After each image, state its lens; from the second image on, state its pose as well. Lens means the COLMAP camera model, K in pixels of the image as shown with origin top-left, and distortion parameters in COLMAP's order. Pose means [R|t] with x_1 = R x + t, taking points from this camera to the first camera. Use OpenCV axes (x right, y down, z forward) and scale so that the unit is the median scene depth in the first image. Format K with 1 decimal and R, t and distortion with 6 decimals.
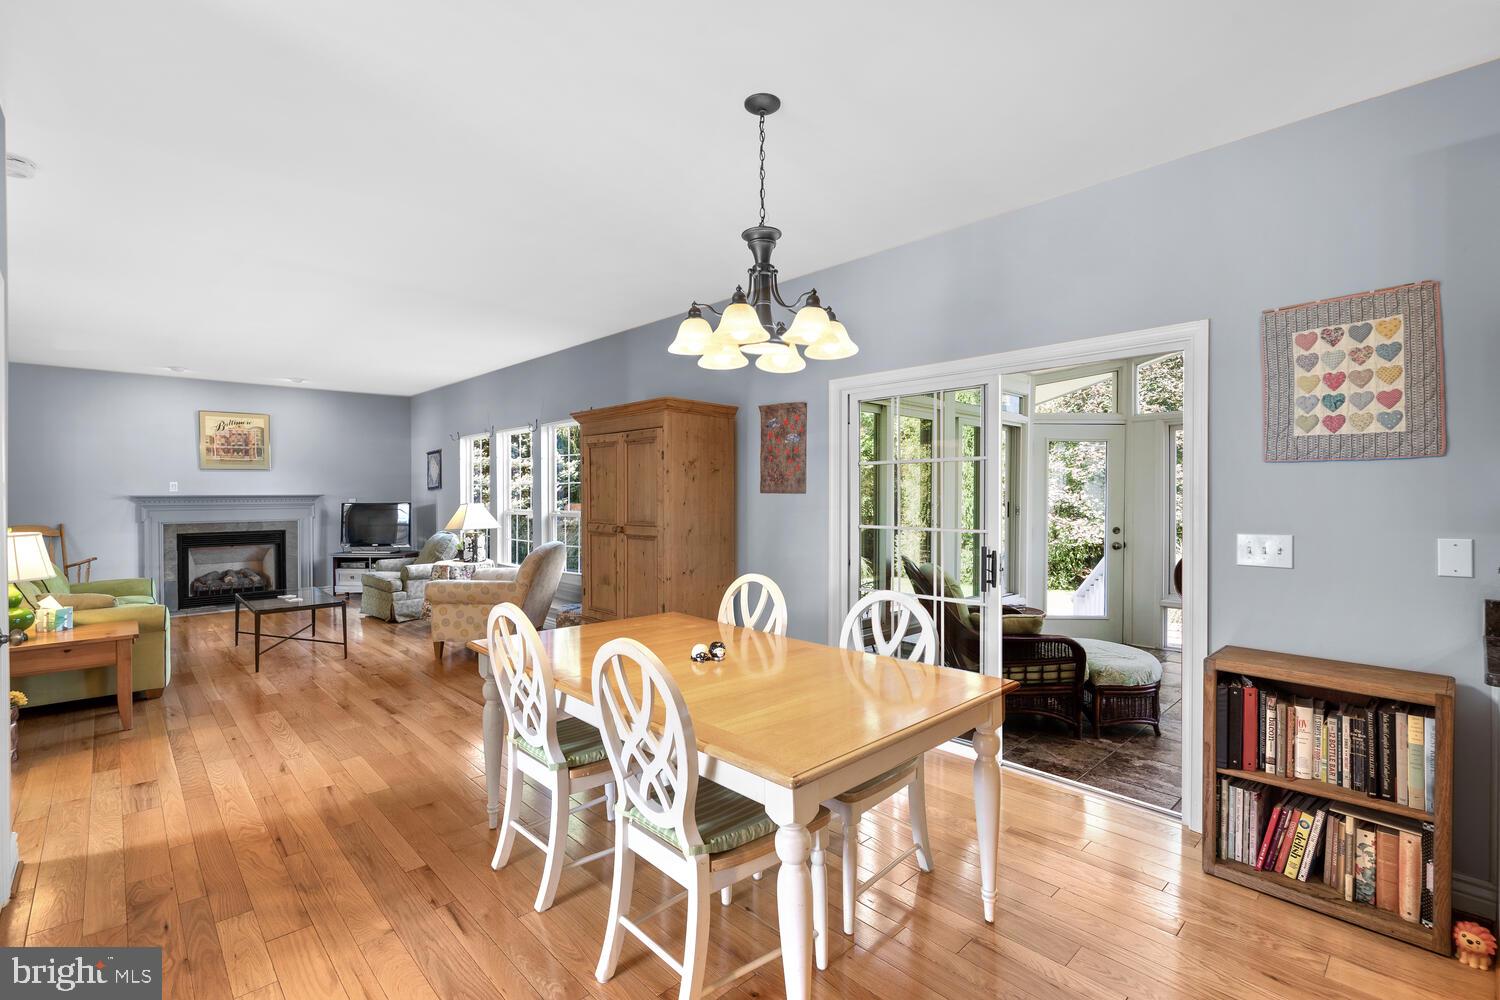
lens RADIAL K [[677.1, 0, 744.9], [0, 677.1, 498.0], [0, 0, 1]] dist [-0.000859, 0.000312]
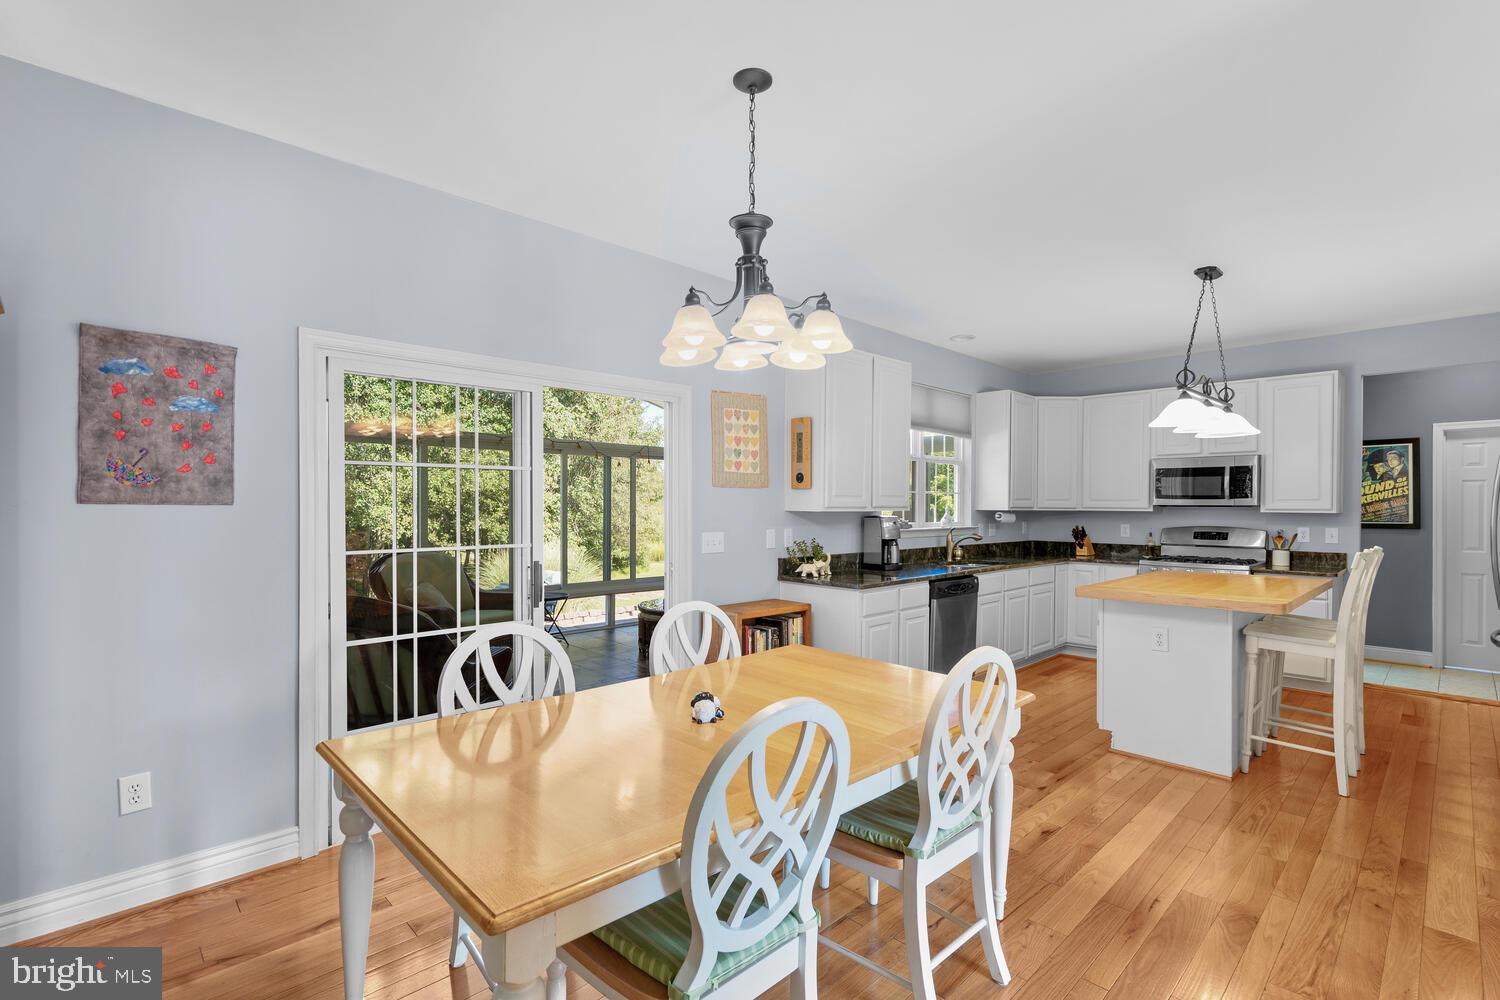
lens RADIAL K [[690.9, 0, 747.0], [0, 690.9, 509.8], [0, 0, 1]] dist [-0.000872, 0.000252]
pose [[-0.012366, -0.006094, 0.999905, -0.485710], [0.003044, 0.999977, 0.006132, -0.004896], [-0.999919, 0.003119, -0.012347, 0.546537]]
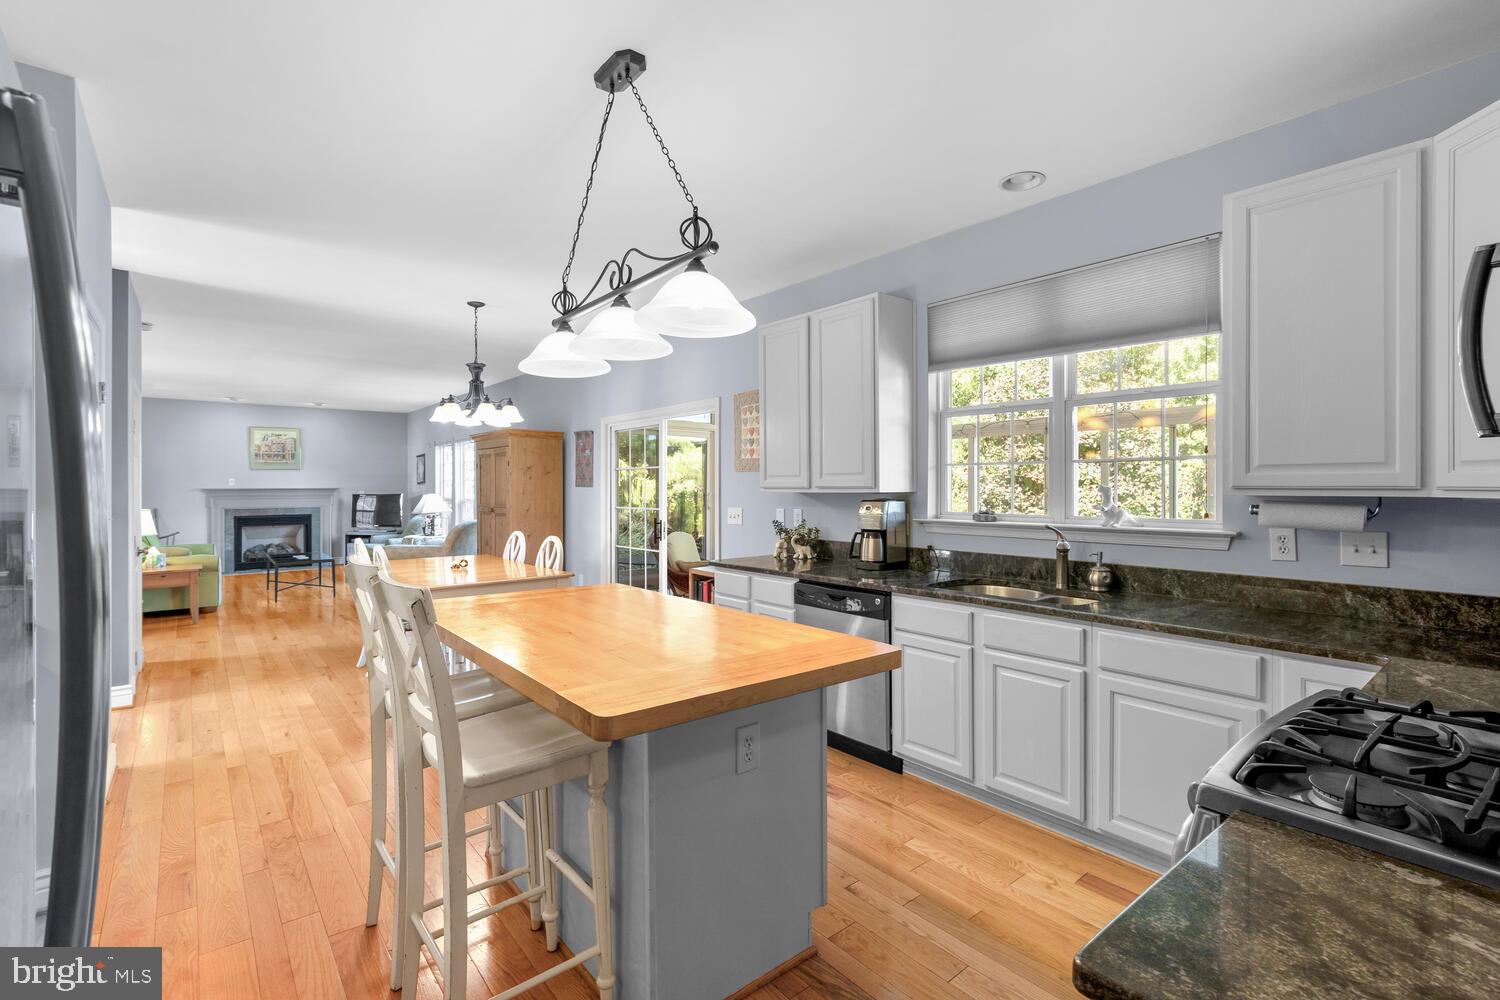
lens RADIAL K [[693.3, 0, 755.6], [0, 693.3, 484.0], [0, 0, 1]] dist [-0.000636, 0.000520]
pose [[0.997531, -0.000617, -0.070223, 0.562679], [-0.000114, 0.999946, -0.010411, 0.003088], [0.070226, 0.010394, 0.997477, -0.588613]]
